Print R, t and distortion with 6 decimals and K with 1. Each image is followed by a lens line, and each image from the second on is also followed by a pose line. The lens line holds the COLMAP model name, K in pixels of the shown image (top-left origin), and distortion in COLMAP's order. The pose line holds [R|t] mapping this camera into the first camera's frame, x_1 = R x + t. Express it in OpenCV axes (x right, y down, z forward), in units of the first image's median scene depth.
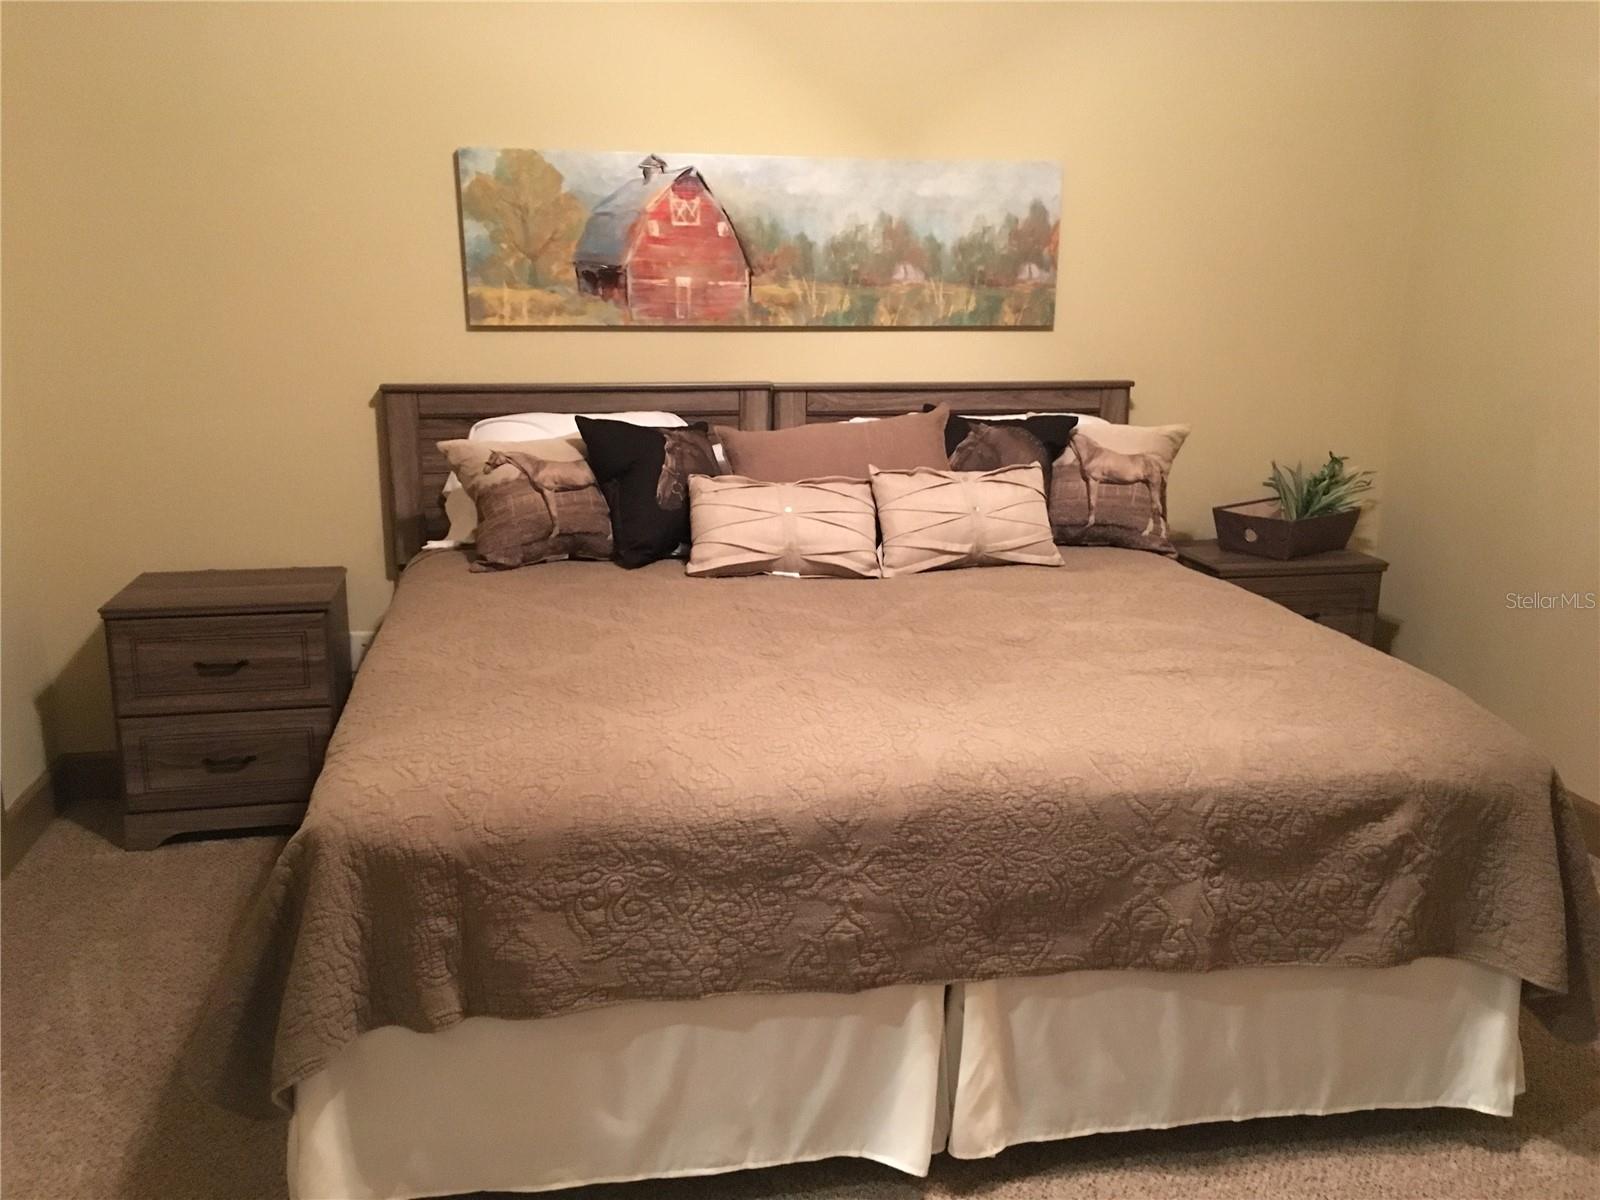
lens RADIAL K [[1360.0, 0, 798.7], [0, 1360.0, 599.2], [0, 0, 1]] dist [0.052630, -0.040679]
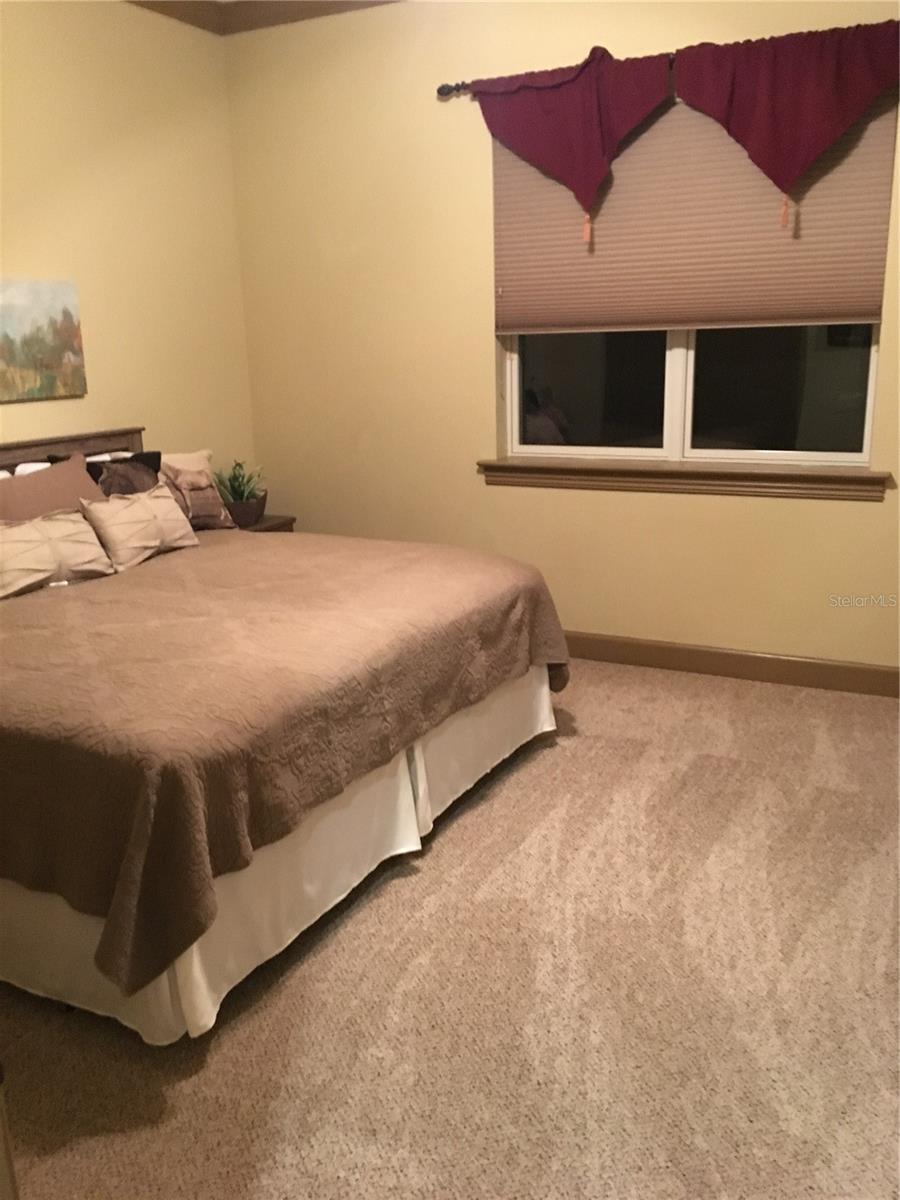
lens RADIAL K [[1020.0, 0, 450.3], [0, 1020.0, 601.1], [0, 0, 1]] dist [0.052630, -0.040679]
pose [[0.616724, -0.224031, 0.754627, -0.788364], [0.215184, 0.970113, 0.112143, -0.046779], [-0.757197, 0.093222, 0.646500, 0.041998]]
